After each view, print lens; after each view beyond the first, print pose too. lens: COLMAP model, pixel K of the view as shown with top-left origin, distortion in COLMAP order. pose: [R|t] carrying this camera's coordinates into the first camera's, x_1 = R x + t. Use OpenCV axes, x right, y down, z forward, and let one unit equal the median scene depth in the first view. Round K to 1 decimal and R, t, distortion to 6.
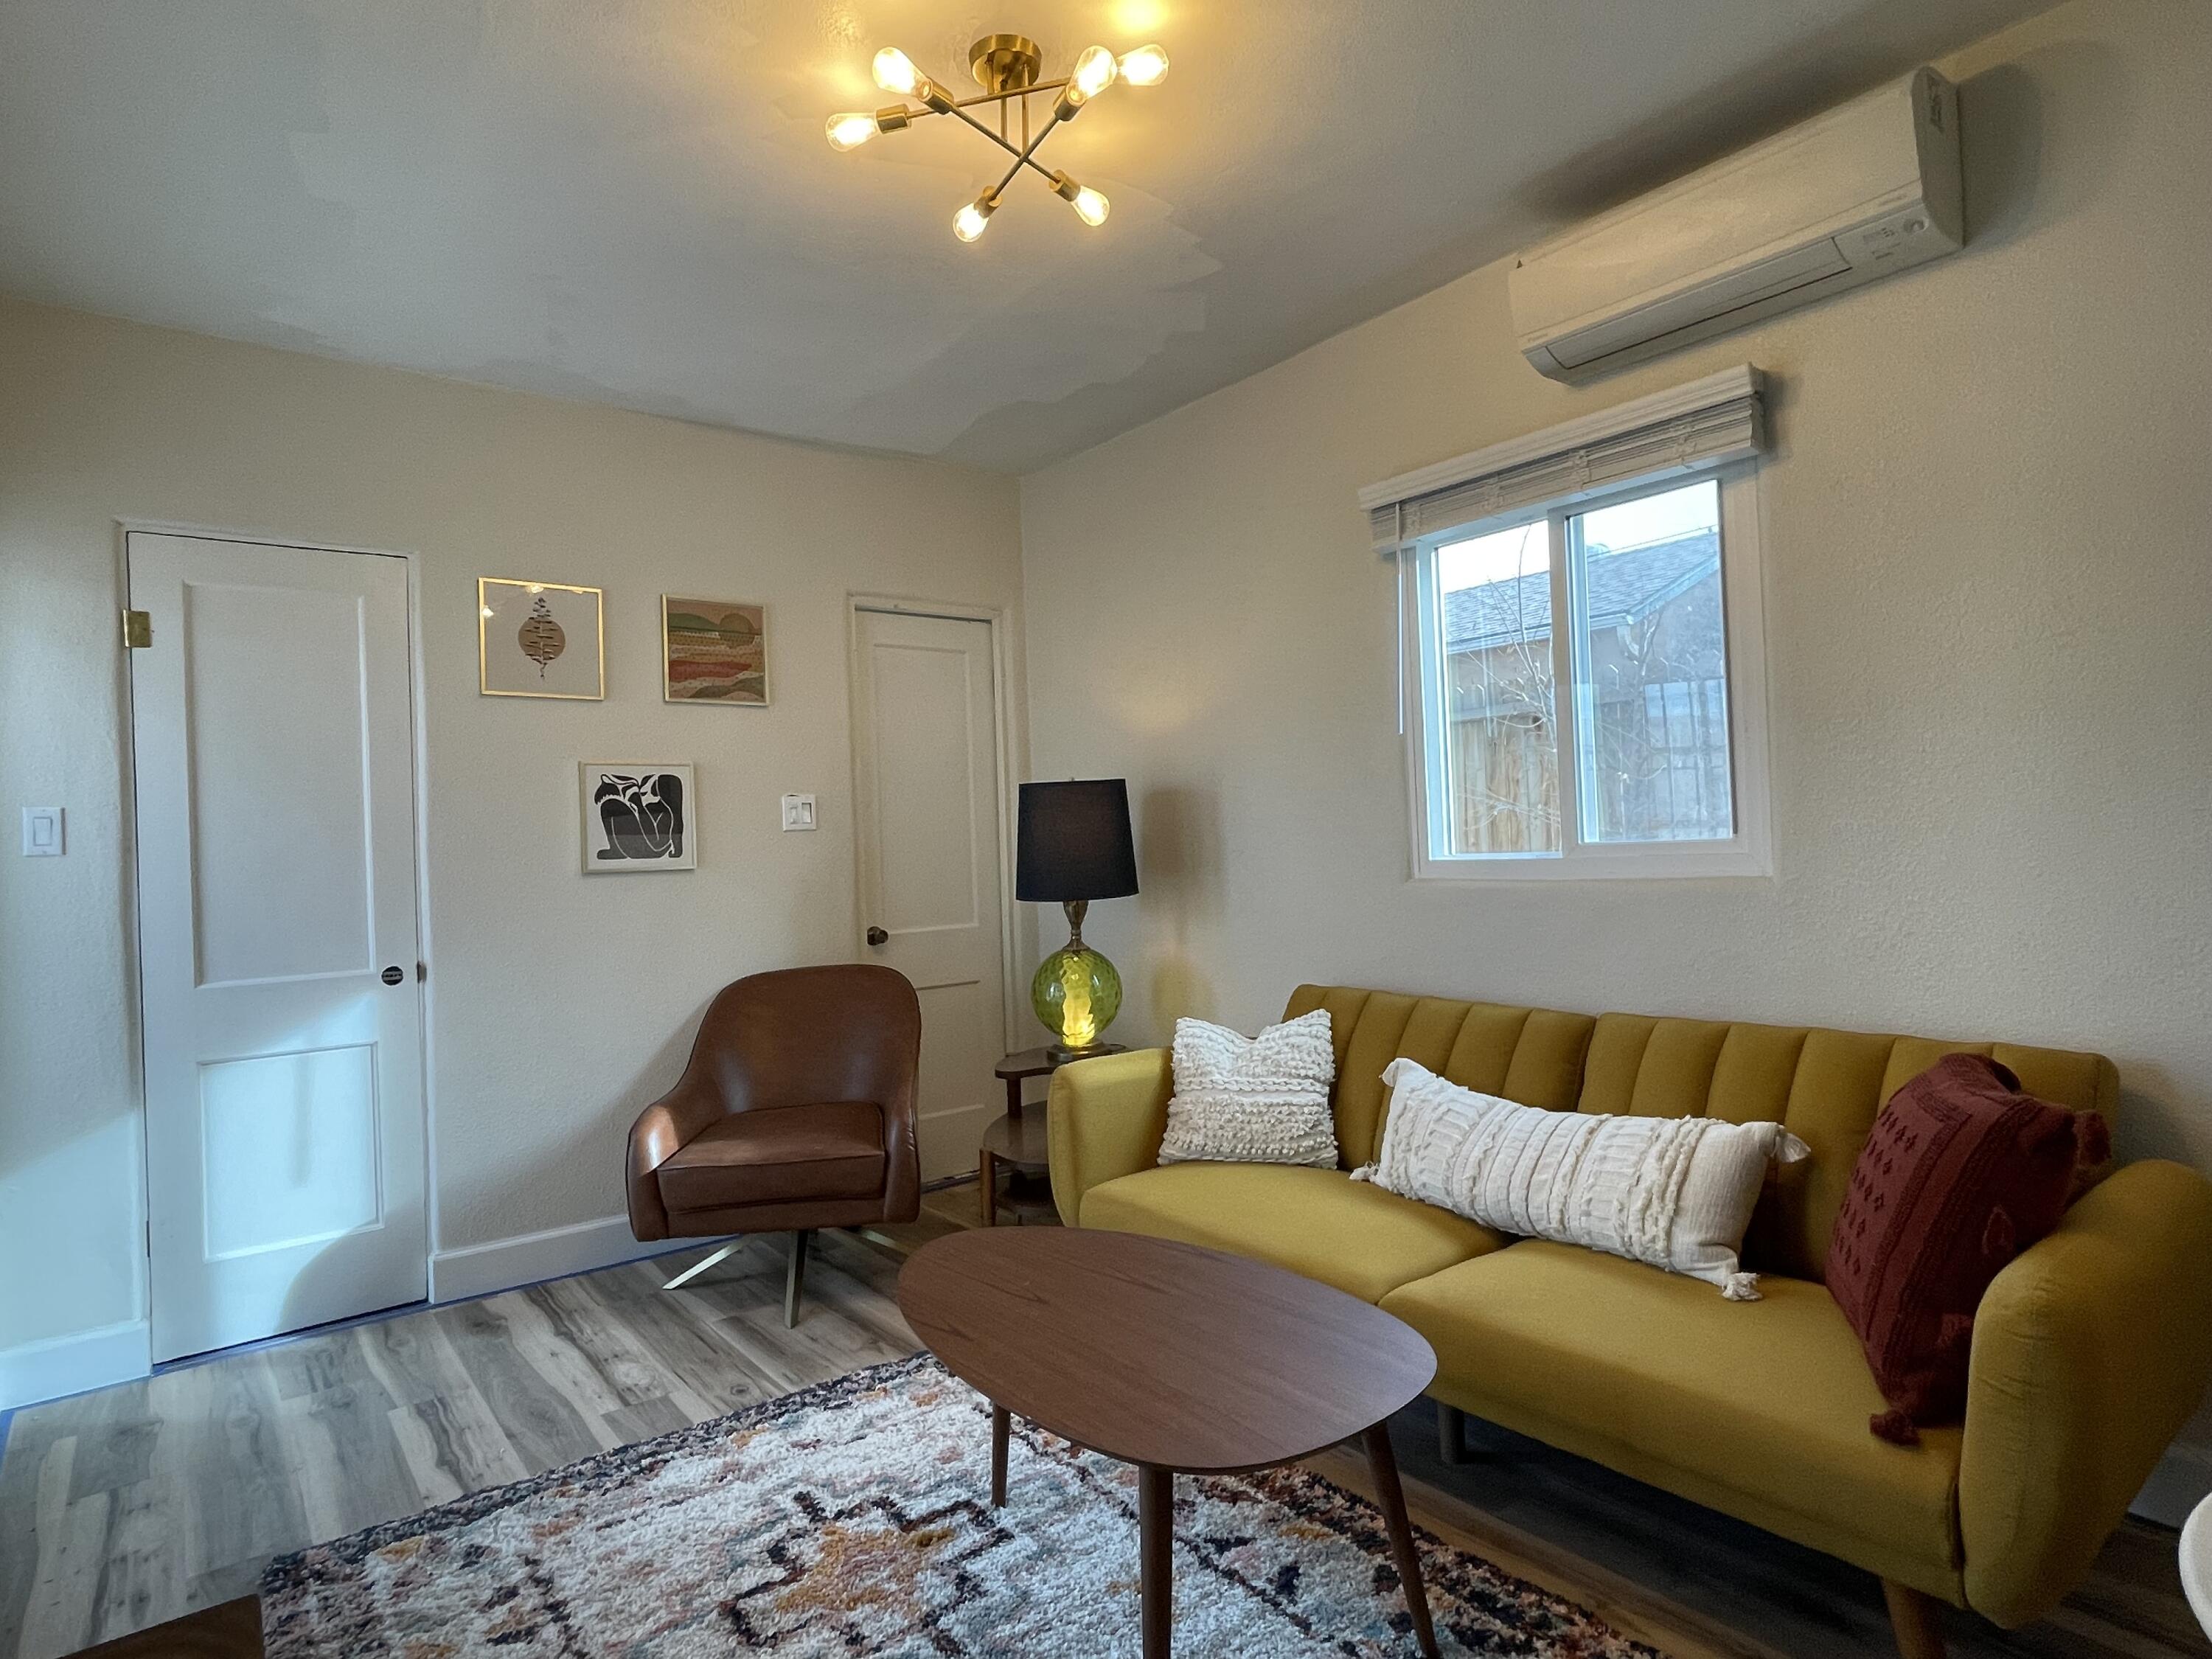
lens RADIAL K [[1231.6, 0, 1105.0], [0, 1231.6, 822.8], [0, 0, 1]] dist [-0.023369, 0.007859]
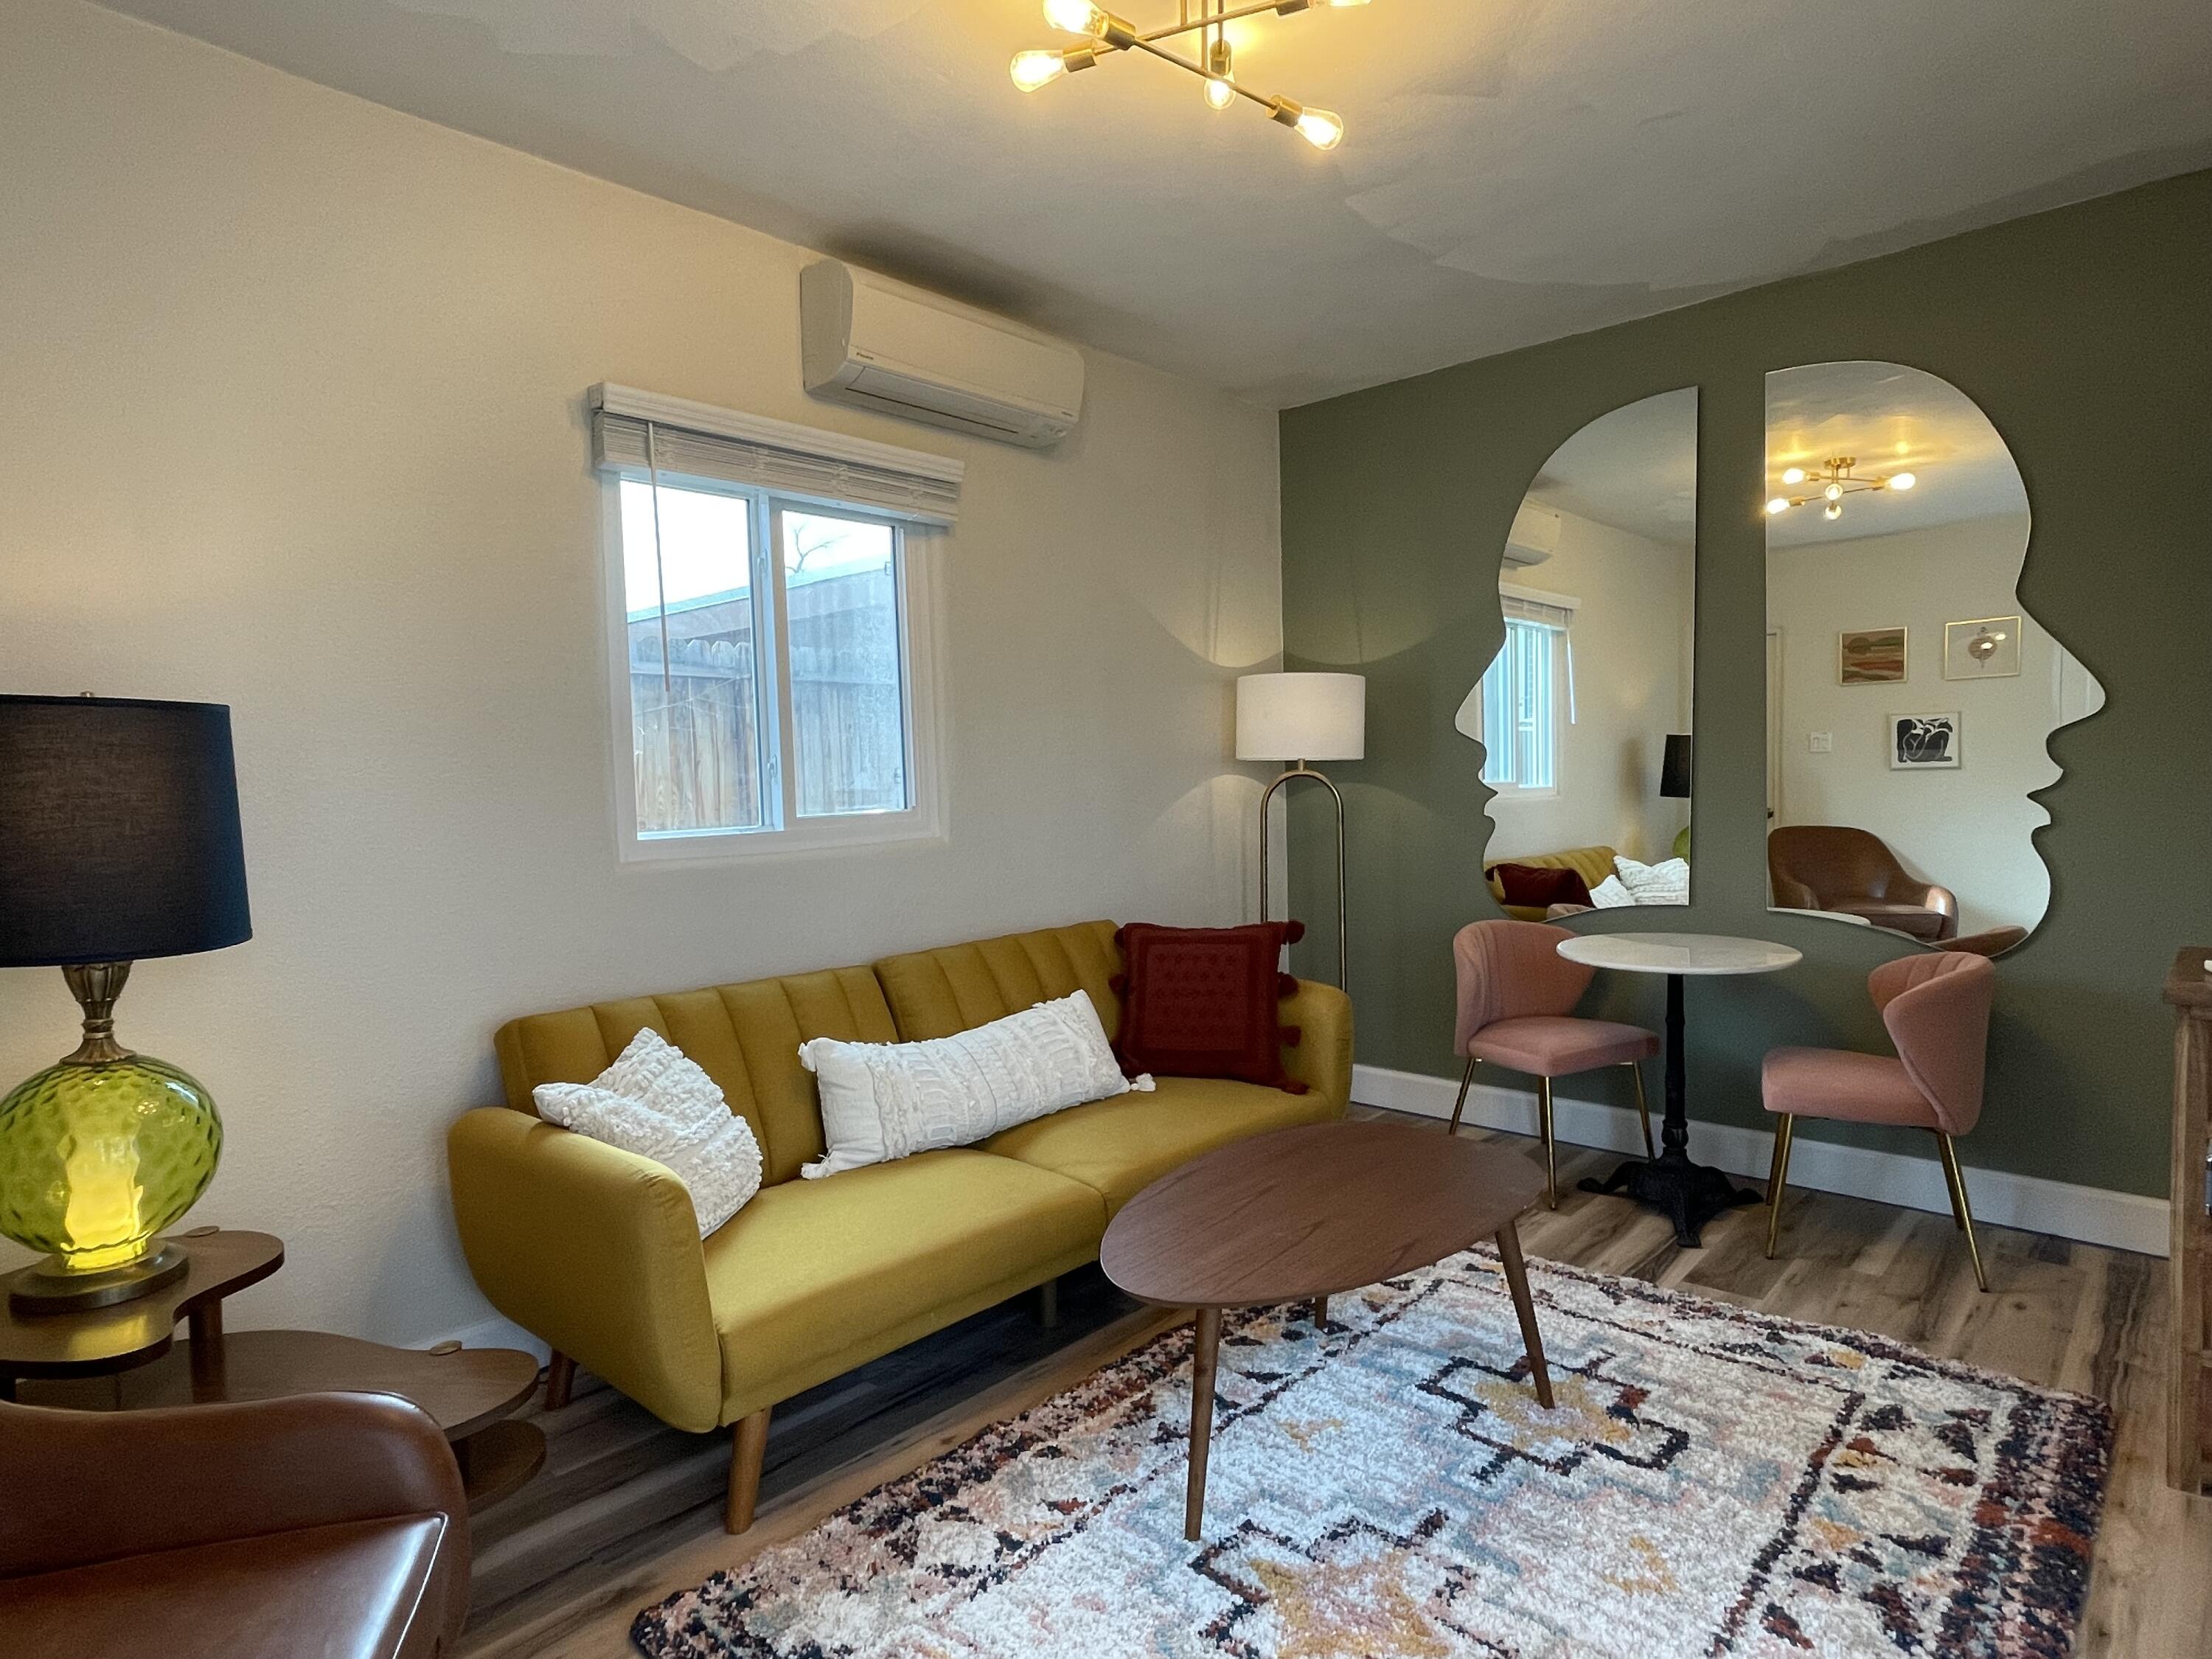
lens RADIAL K [[1231.6, 0, 1101.7], [0, 1231.6, 823.7], [0, 0, 1]] dist [-0.023369, 0.007859]
pose [[-0.166039, -0.007080, 0.986094, -0.893488], [0.018271, 0.999780, 0.010255, 0.020630], [-0.985950, 0.019719, -0.165873, 1.126893]]
